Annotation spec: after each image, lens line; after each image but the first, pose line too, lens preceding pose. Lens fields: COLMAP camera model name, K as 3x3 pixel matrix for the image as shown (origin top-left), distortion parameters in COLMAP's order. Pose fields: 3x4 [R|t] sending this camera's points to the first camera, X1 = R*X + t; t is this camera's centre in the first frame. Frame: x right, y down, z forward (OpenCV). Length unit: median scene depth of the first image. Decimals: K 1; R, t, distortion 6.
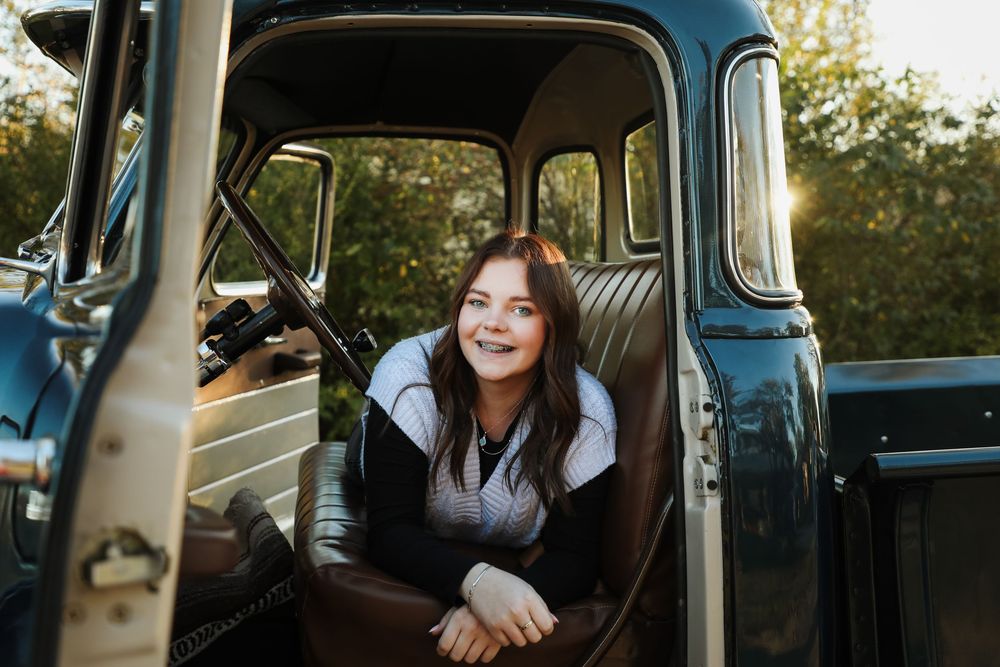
lens RADIAL K [[1279.6, 0, 502.4], [0, 1279.6, 328.0], [0, 0, 1]] dist [0.174185, -0.004380]
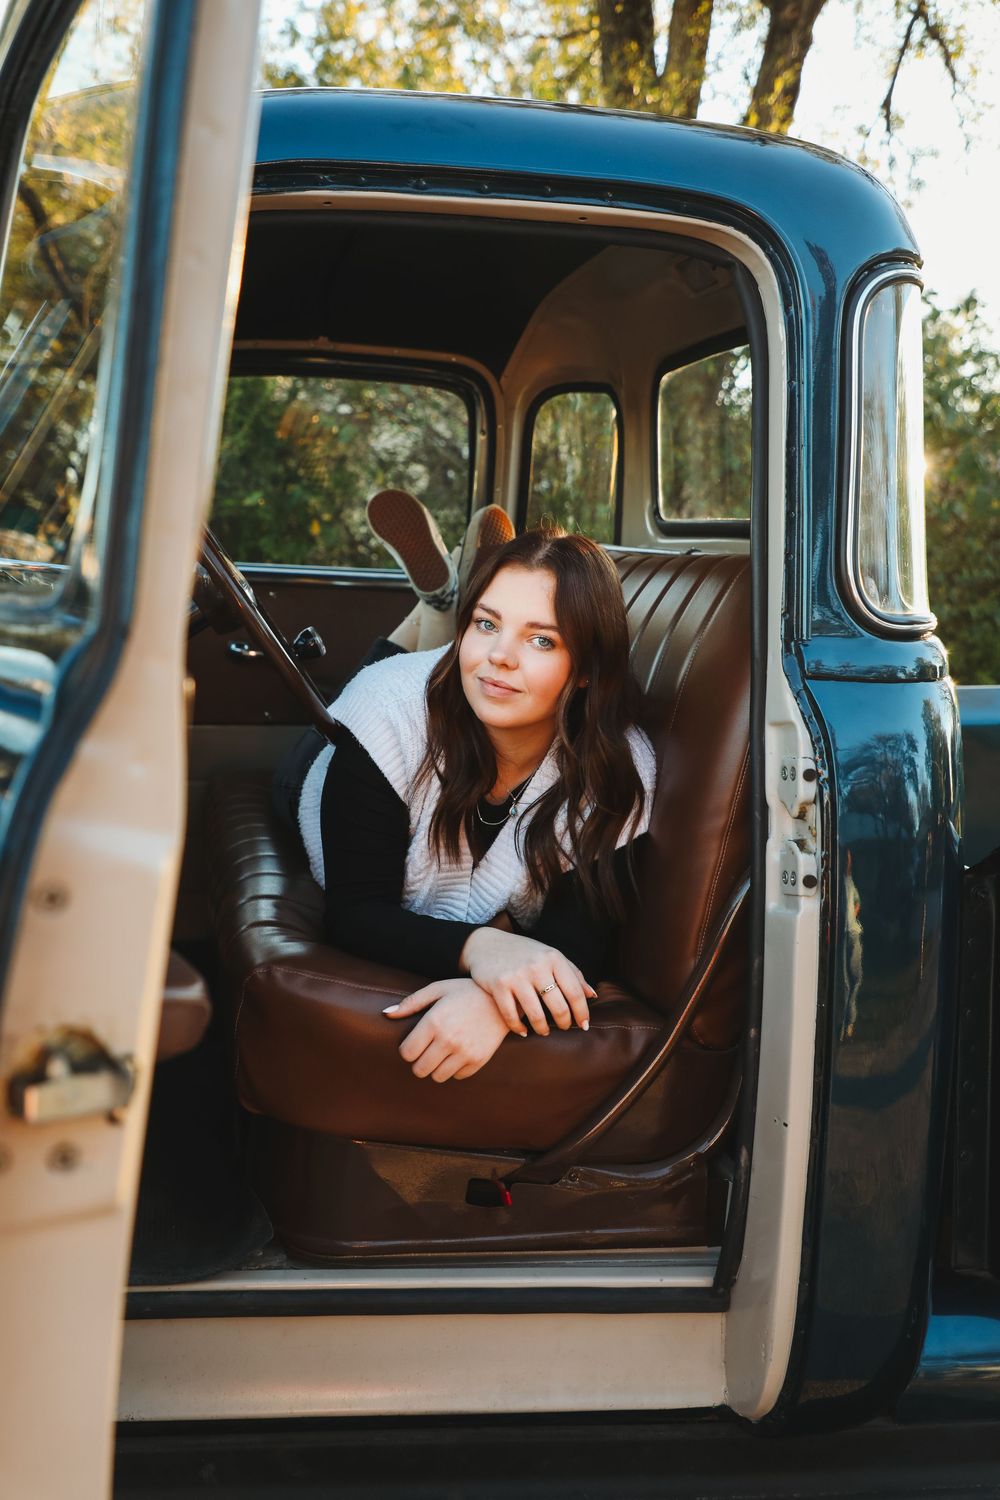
lens RADIAL K [[1597.2, 0, 500.0], [0, 1597.2, 750.0], [0, 0, 1]] dist [0.071386, 0.142107]
pose [[0.997787, 0.036856, 0.055341, -0.061372], [-0.041975, 0.994652, 0.094373, -0.028669], [-0.051567, -0.096487, 0.993998, 0.107105]]
